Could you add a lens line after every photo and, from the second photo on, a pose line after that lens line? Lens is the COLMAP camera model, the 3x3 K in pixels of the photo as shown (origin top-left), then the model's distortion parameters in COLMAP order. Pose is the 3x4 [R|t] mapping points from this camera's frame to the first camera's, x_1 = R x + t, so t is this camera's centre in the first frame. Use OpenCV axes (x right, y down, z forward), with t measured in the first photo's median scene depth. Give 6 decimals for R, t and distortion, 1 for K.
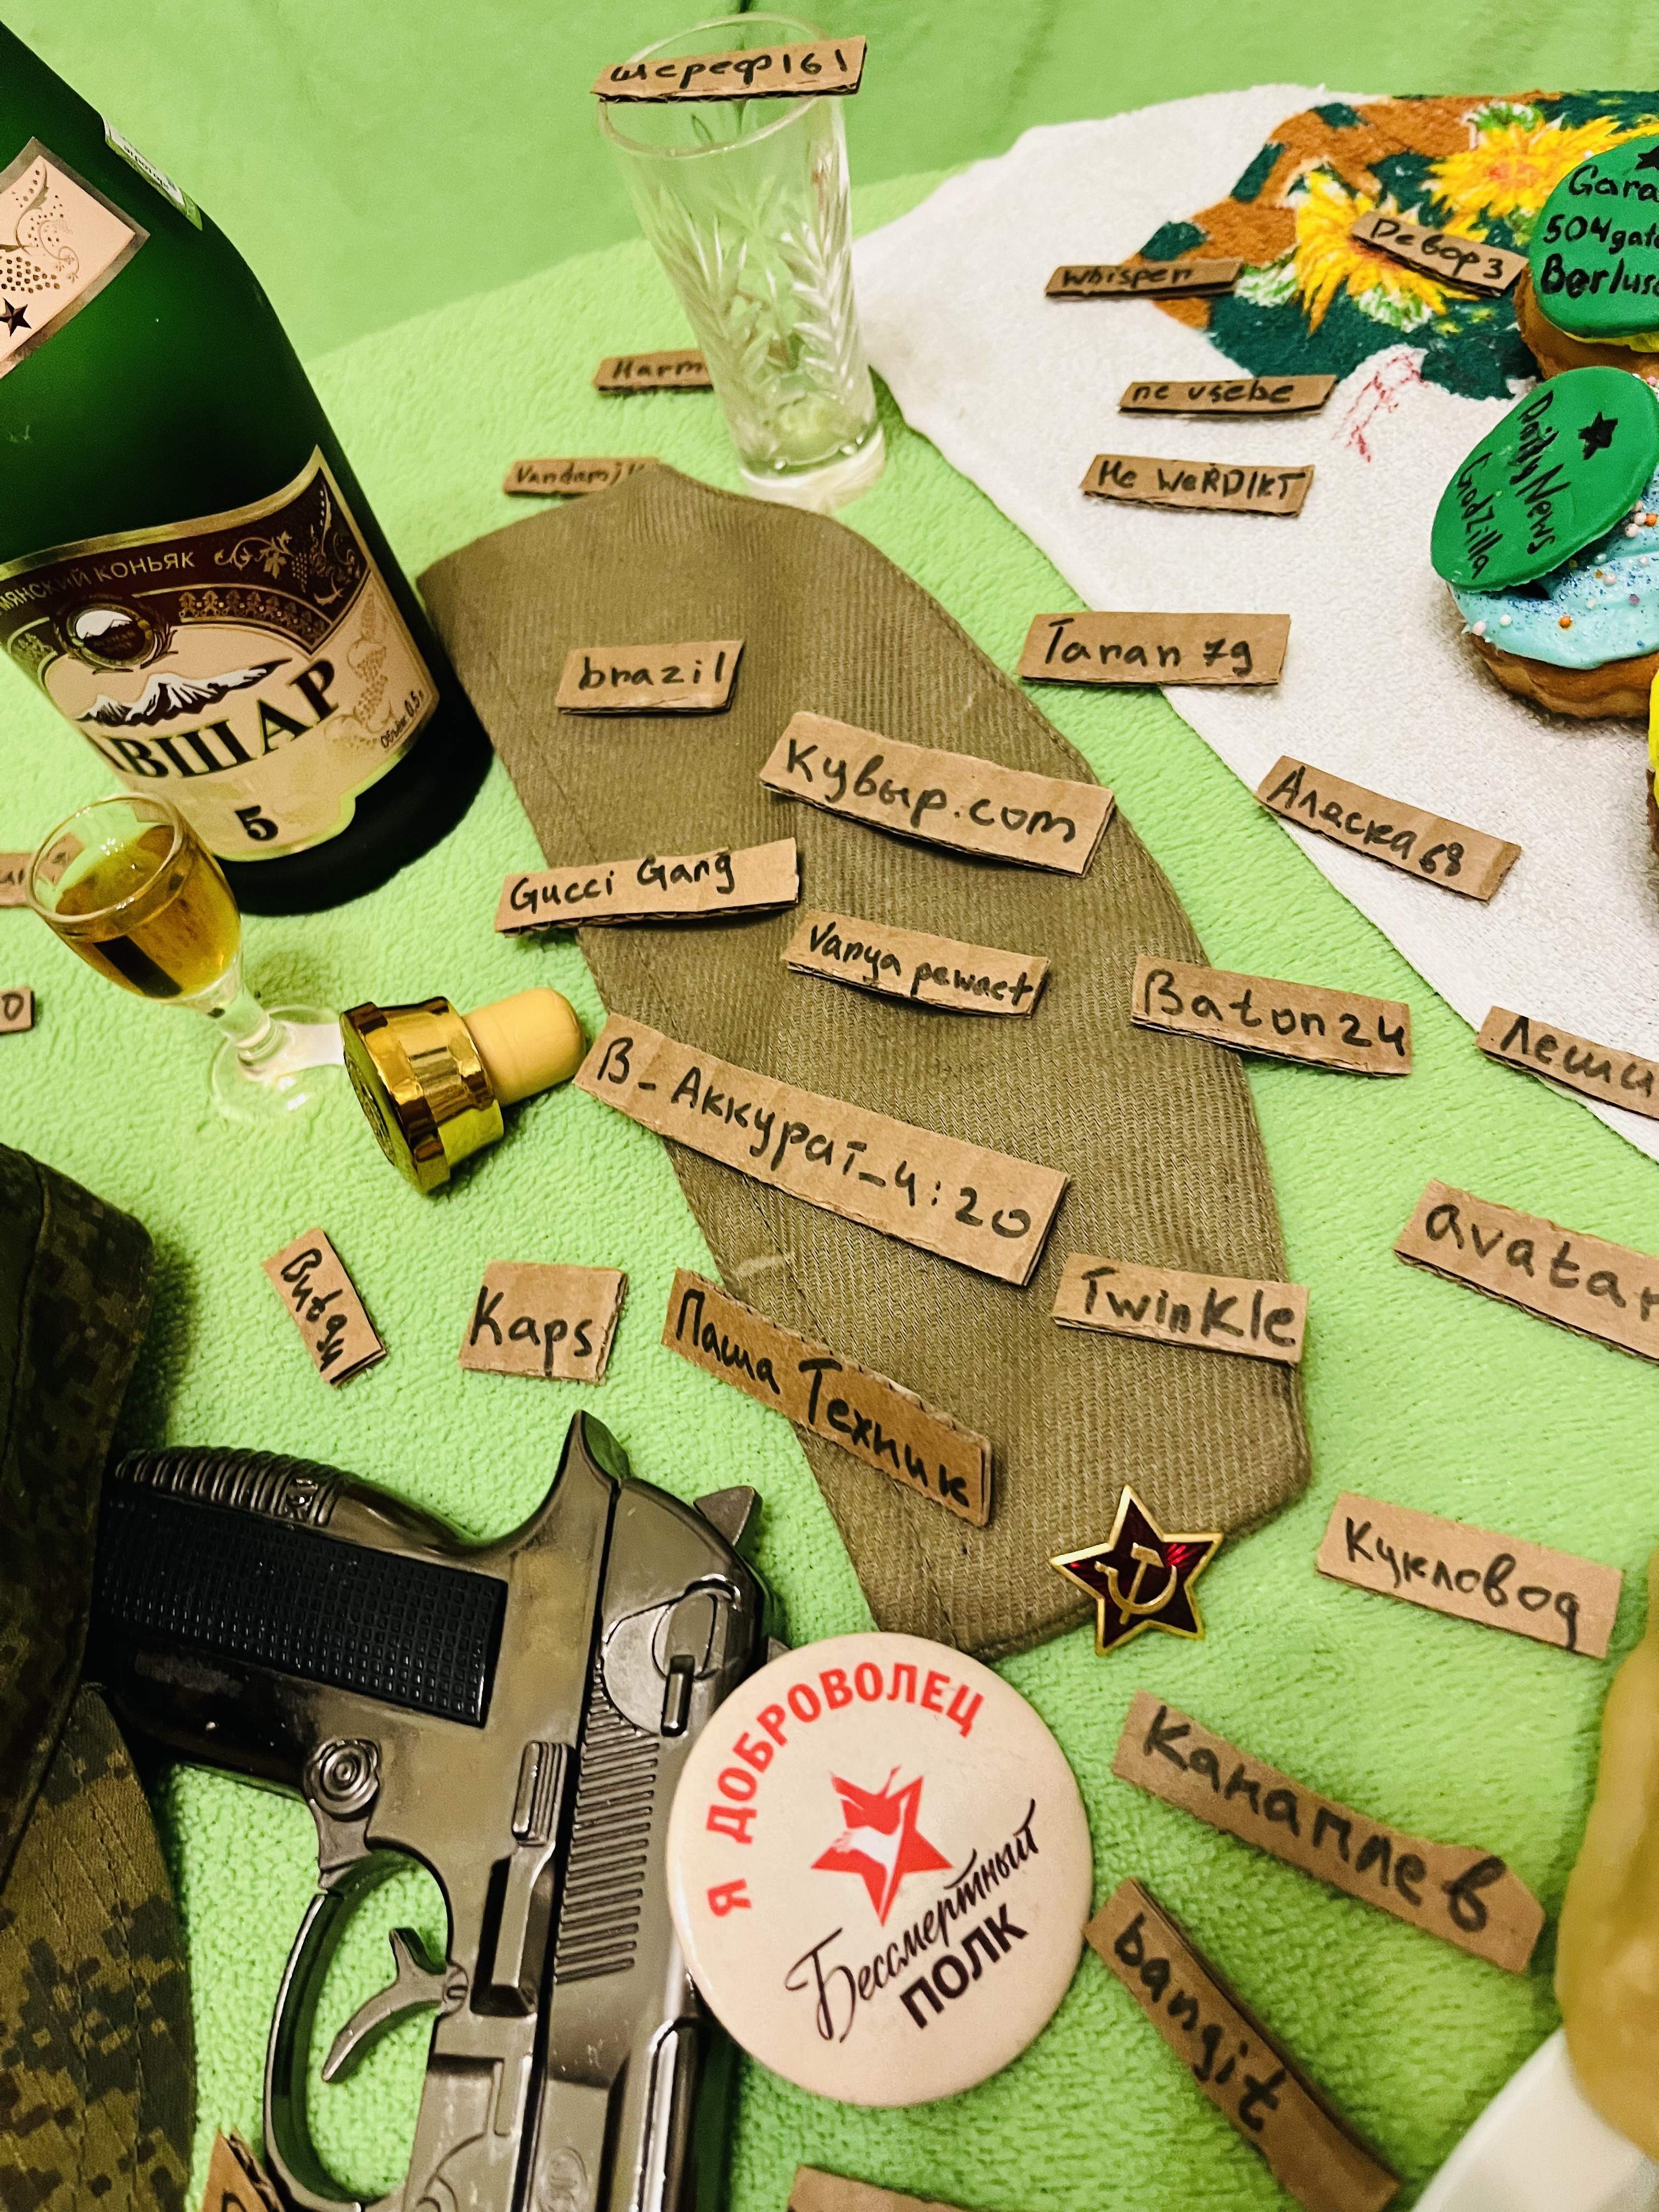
lens RADIAL K [[1742.0, 0, 839.8], [0, 1742.0, 1119.7], [0, 0, 1]] dist [0.030325, -0.071569]
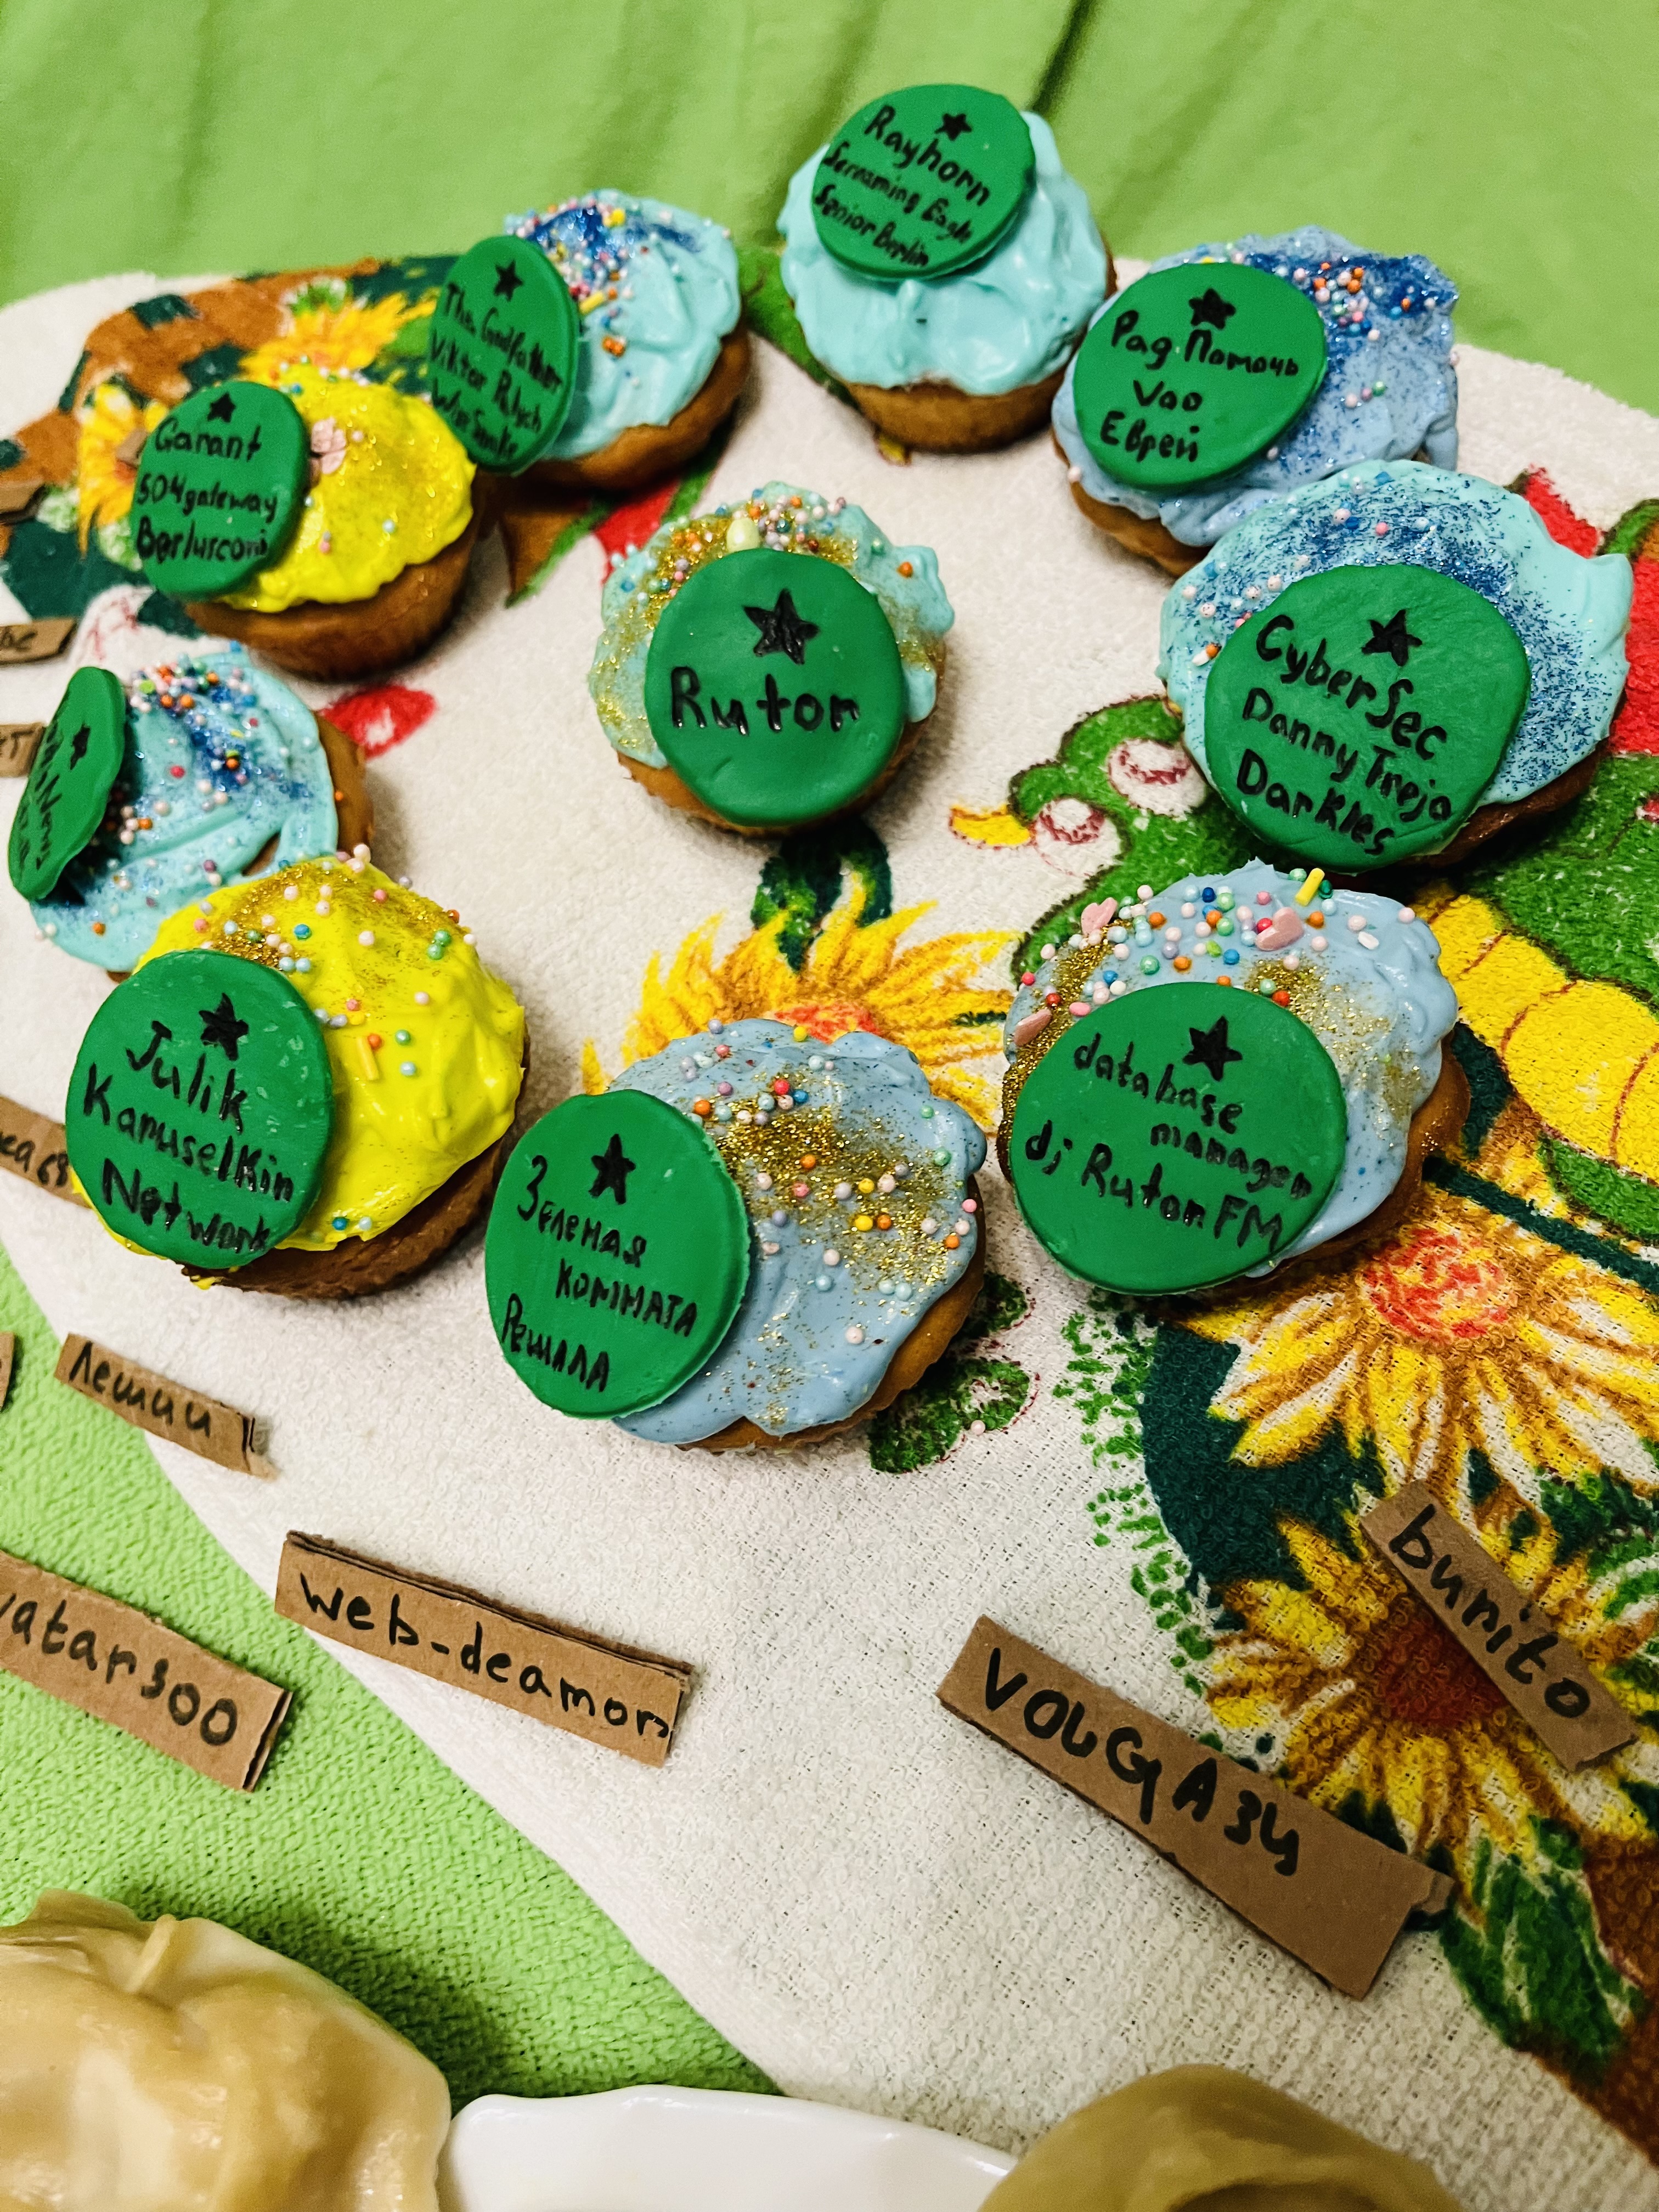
lens RADIAL K [[1742.0, 0, 839.8], [0, 1742.0, 1119.7], [0, 0, 1]] dist [0.030325, -0.071569]
pose [[0.978917, -0.151108, 0.137431, 0.628956], [0.149441, 0.988516, 0.022423, -0.129601], [-0.139241, -0.001412, 0.990257, -0.028322]]
